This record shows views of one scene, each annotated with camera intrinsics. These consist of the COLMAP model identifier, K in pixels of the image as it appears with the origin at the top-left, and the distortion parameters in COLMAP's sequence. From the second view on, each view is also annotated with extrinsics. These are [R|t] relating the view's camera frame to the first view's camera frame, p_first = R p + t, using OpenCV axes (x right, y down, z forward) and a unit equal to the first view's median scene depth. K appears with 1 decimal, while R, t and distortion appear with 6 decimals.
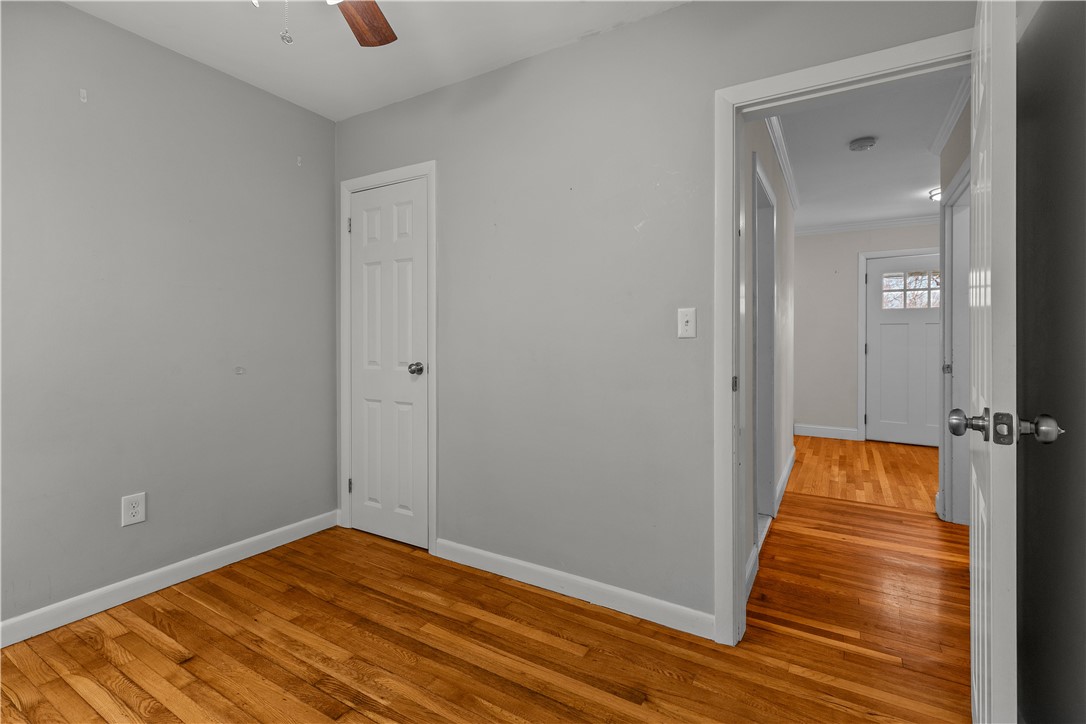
lens RADIAL K [[483.6, 0, 566.5], [0, 483.6, 339.2], [0, 0, 1]] dist [0.006965, 0.000446]
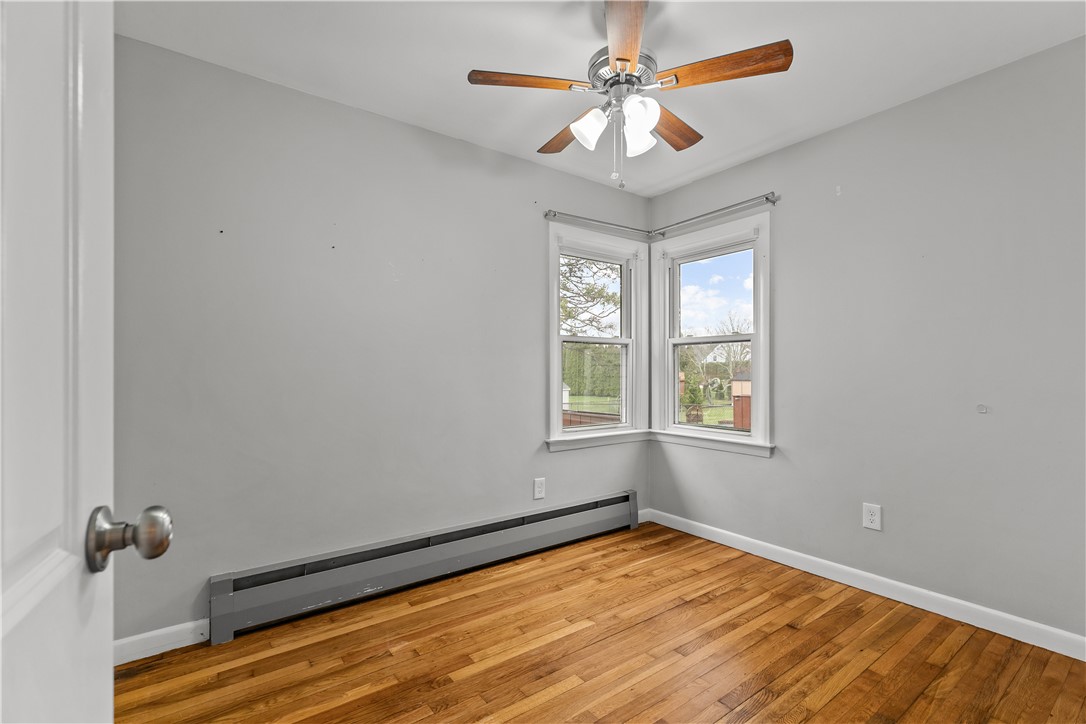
lens RADIAL K [[483.6, 0, 543.6], [0, 483.6, 369.4], [0, 0, 1]] dist [0.006965, 0.000446]
pose [[-0.403159, -0.010624, -0.915068, 0.545924], [0.000425, 0.999930, -0.011796, 0.004595], [0.915130, -0.005144, -0.403126, 0.784000]]
